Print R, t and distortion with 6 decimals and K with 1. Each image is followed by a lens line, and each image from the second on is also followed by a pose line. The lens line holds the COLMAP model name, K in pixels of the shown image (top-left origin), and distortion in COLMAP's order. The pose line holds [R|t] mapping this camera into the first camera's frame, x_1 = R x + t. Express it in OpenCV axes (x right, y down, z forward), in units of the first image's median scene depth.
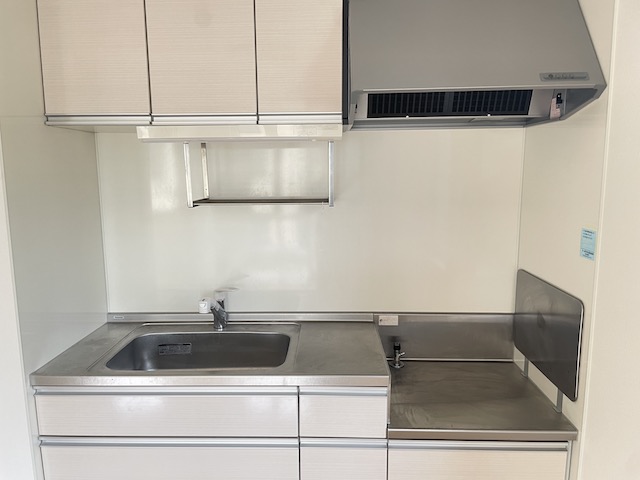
lens RADIAL K [[495.3, 0, 320.0], [0, 495.3, 240.0], [0, 0, 1]] dist [0.079316, -0.105874]
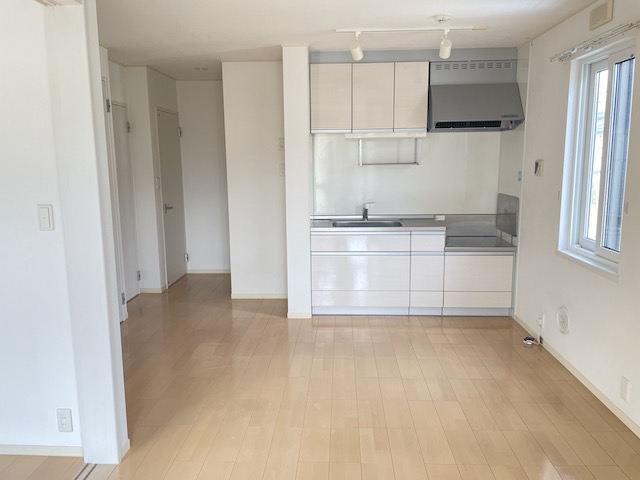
lens RADIAL K [[495.3, 0, 320.0], [0, 495.3, 240.0], [0, 0, 1]] dist [0.079316, -0.105874]
pose [[0.999779, -0.000164, -0.021031, -0.453116], [0.000521, 0.999856, 0.016982, 0.280618], [0.021025, -0.016989, 0.999635, -1.593872]]
